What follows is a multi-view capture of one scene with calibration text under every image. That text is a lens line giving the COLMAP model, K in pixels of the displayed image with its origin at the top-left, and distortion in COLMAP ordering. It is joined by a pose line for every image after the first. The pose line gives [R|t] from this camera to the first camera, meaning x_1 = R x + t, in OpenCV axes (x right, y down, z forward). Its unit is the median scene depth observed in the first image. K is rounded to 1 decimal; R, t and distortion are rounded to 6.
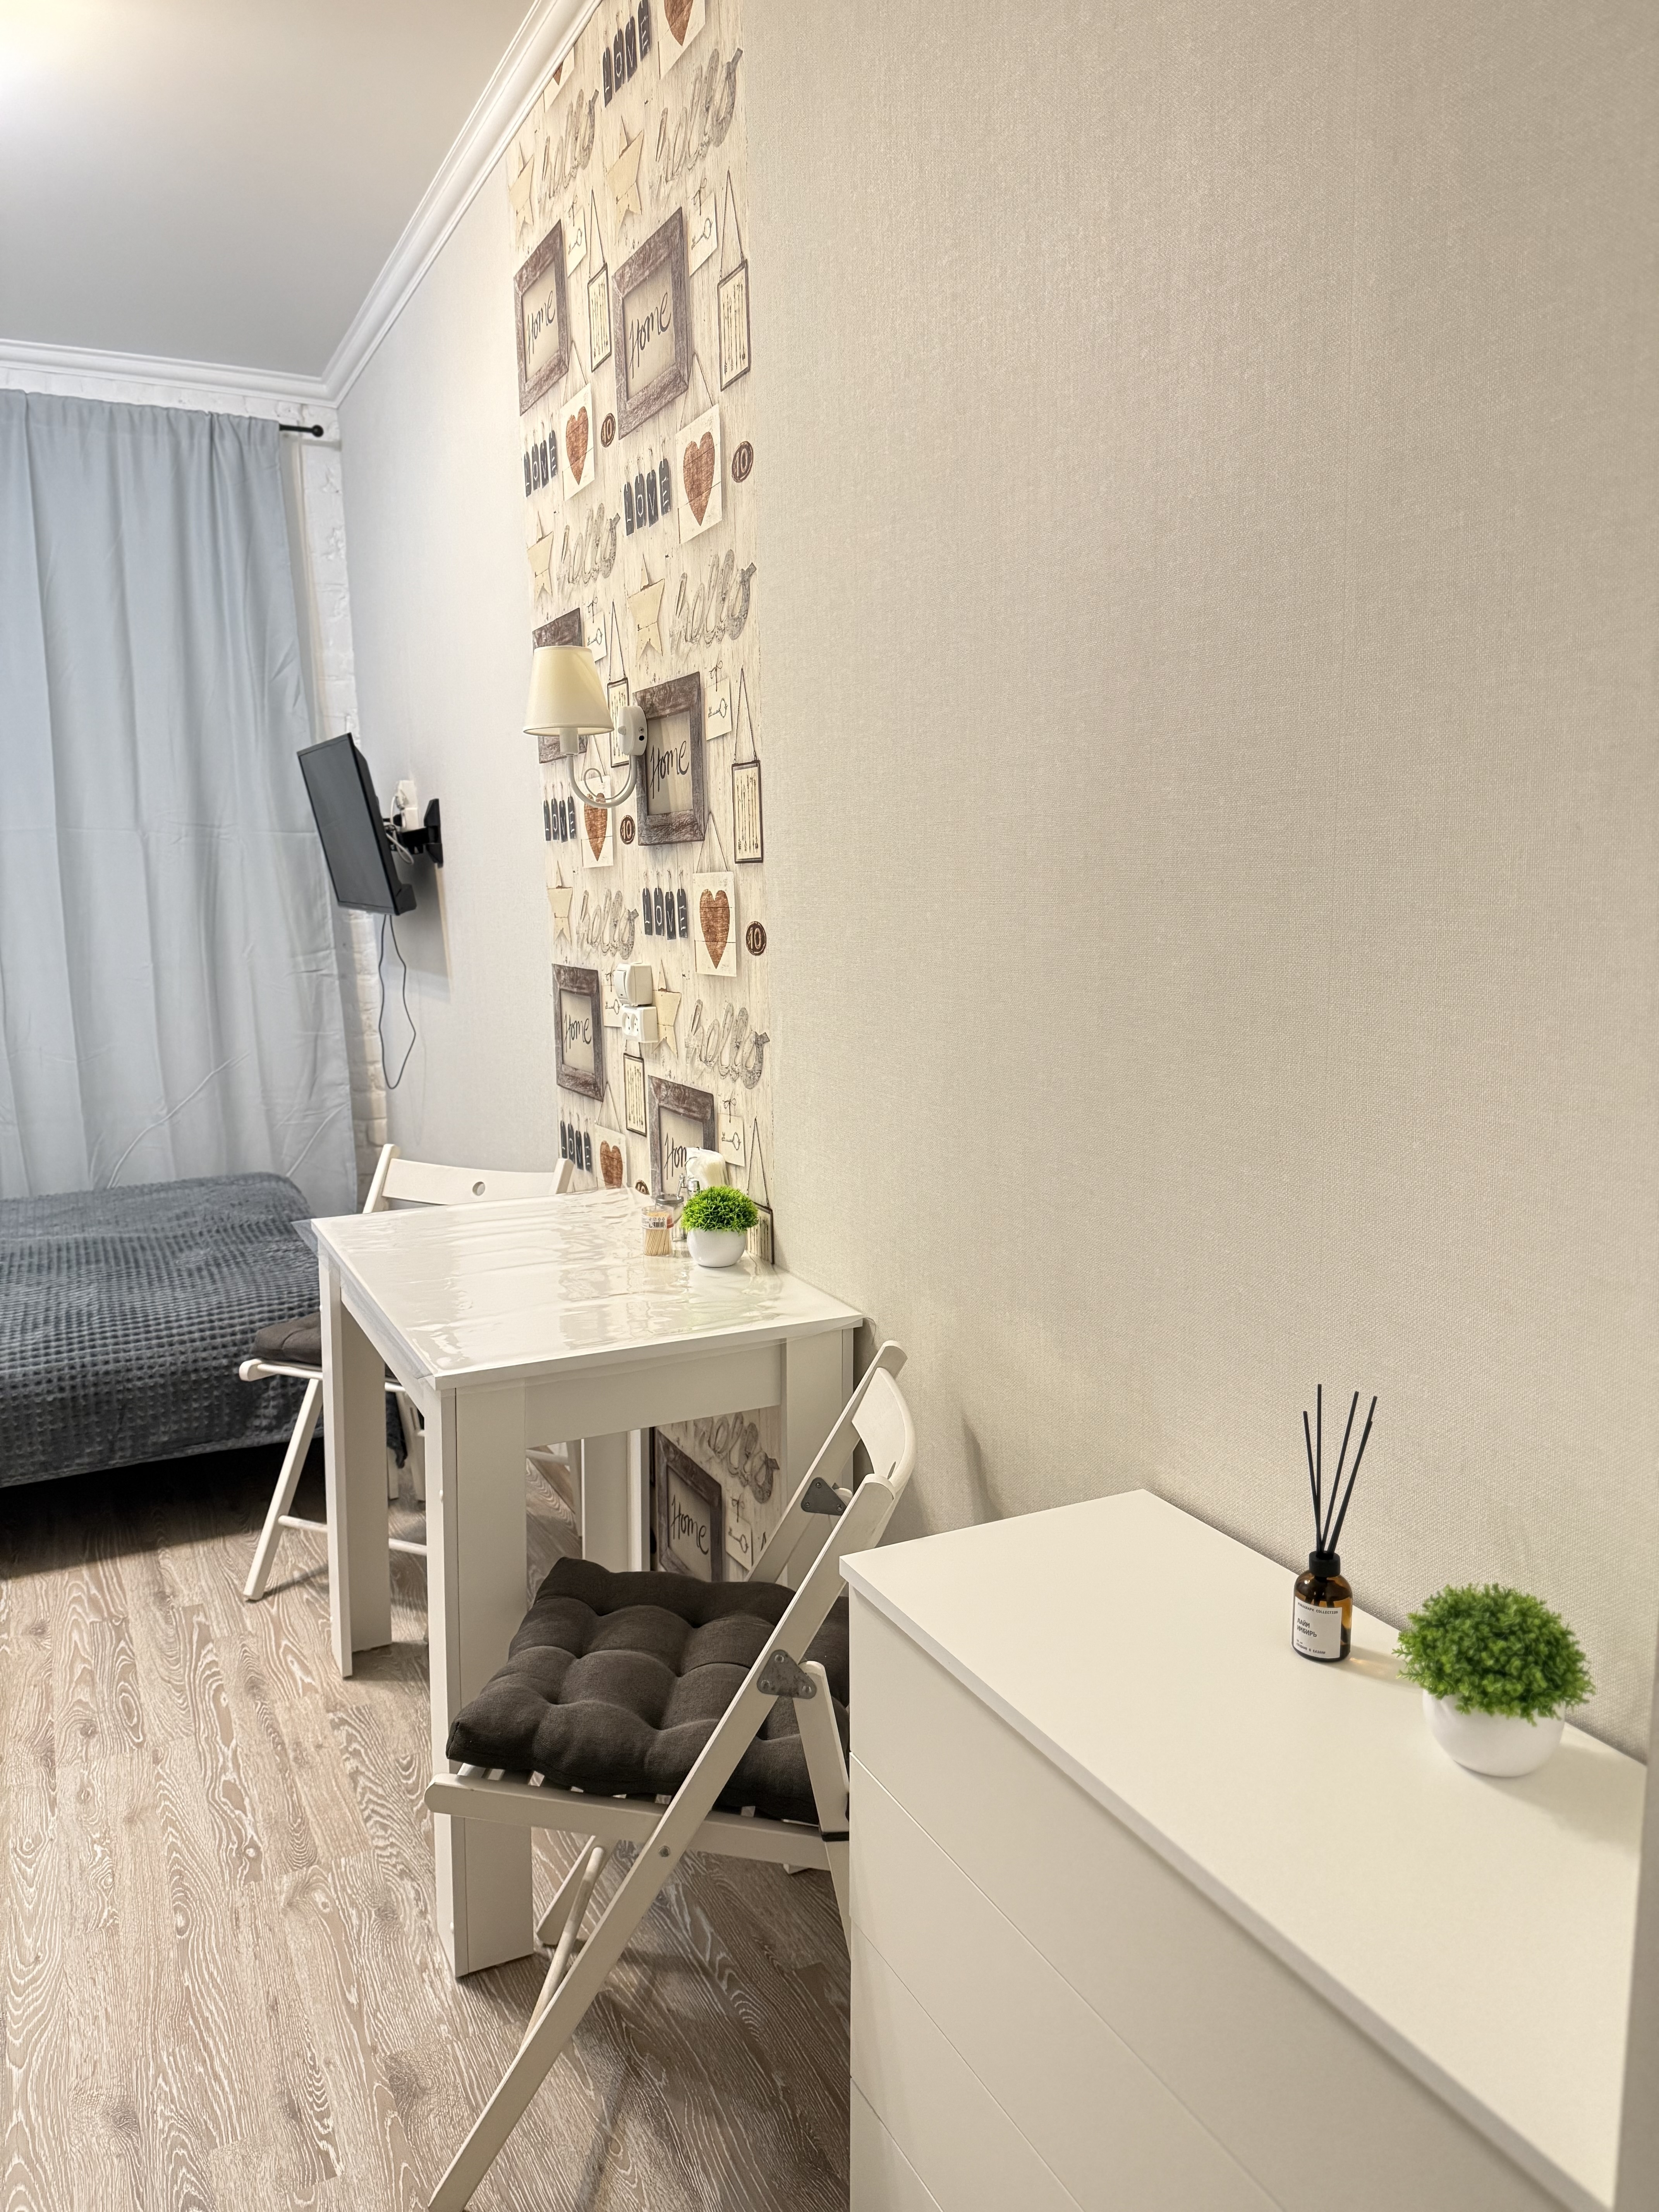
lens RADIAL K [[1533.8, 0, 853.0], [0, 1533.8, 1095.1], [0, 0, 1]] dist [0.079458, -0.128225]
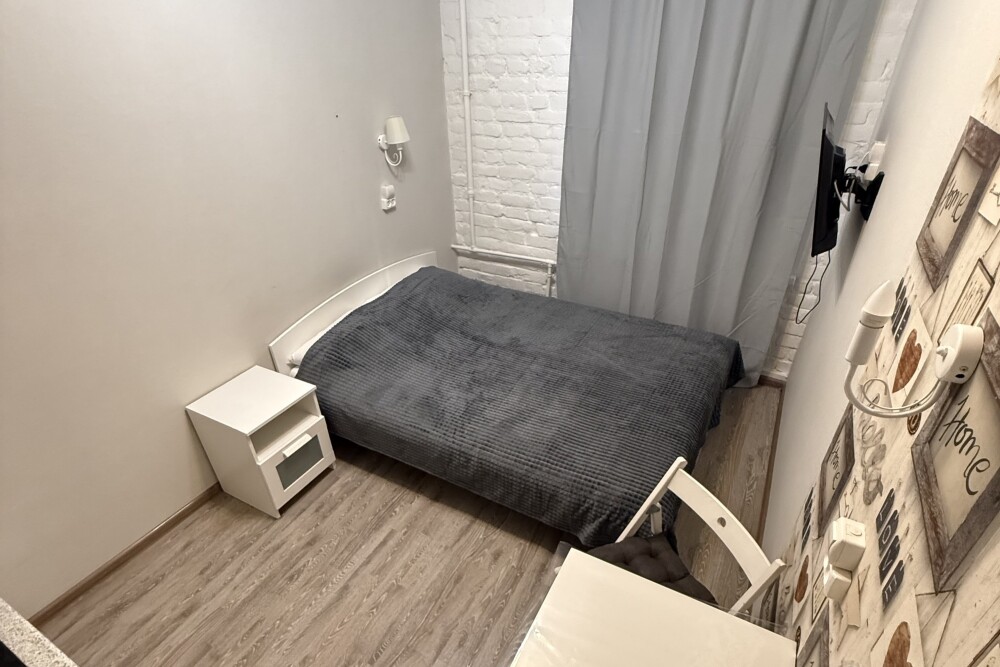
lens RADIAL K [[527.8, 0, 501.6], [0, 527.8, 375.0], [0, 0, 1]] dist [-0.011981, -0.000282]
pose [[0.559745, 0.464286, -0.686385, -0.084004], [-0.116353, 0.864131, 0.489632, -0.328793], [0.820456, -0.194206, 0.537714, 0.641660]]
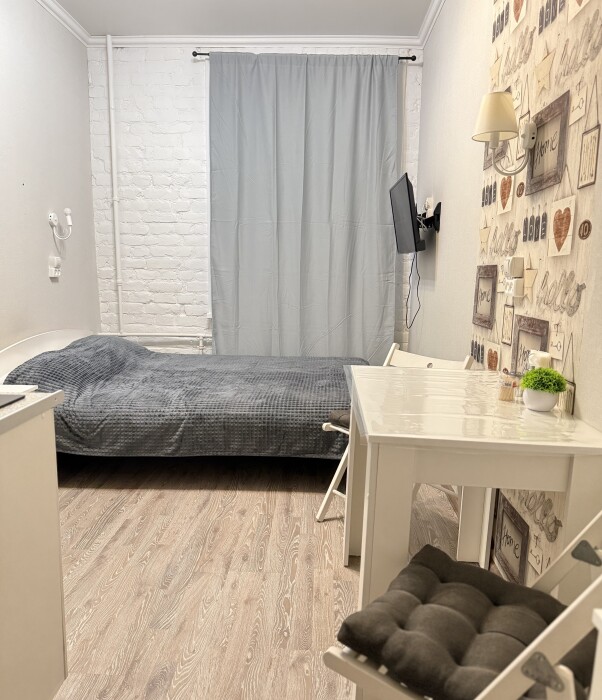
lens RADIAL K [[565.4, 0, 302.7], [0, 565.4, 362.5], [0, 0, 1]] dist [0.099946, -0.160965]
pose [[0.866560, 0.112935, -0.486126, -0.005391], [-0.105990, 0.993485, 0.041868, 0.048330], [0.487688, 0.015244, 0.872885, 0.227445]]
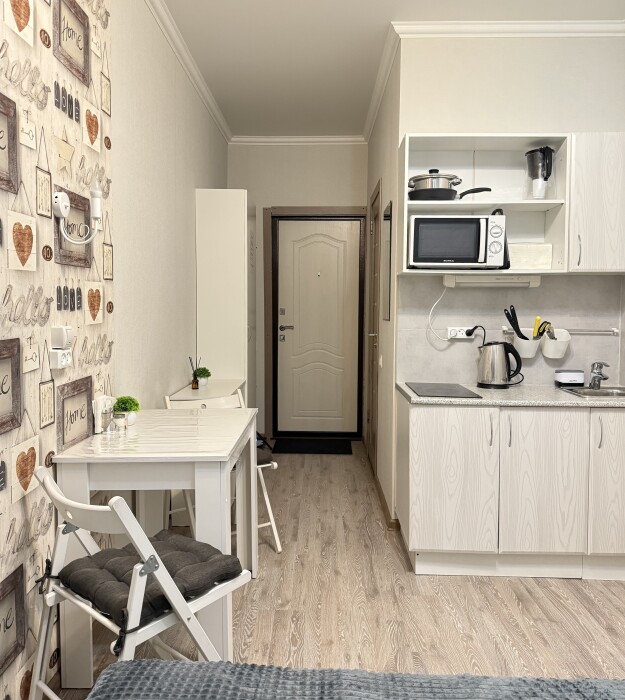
lens RADIAL K [[588.8, 0, 310.3], [0, 588.8, 334.1], [0, 0, 1]] dist [0.001731, -0.000530]
pose [[-0.877303, -0.016801, 0.479643, -0.758219], [0.074200, 0.982623, 0.170136, -0.177112], [-0.474167, 0.184850, -0.860811, 1.491524]]
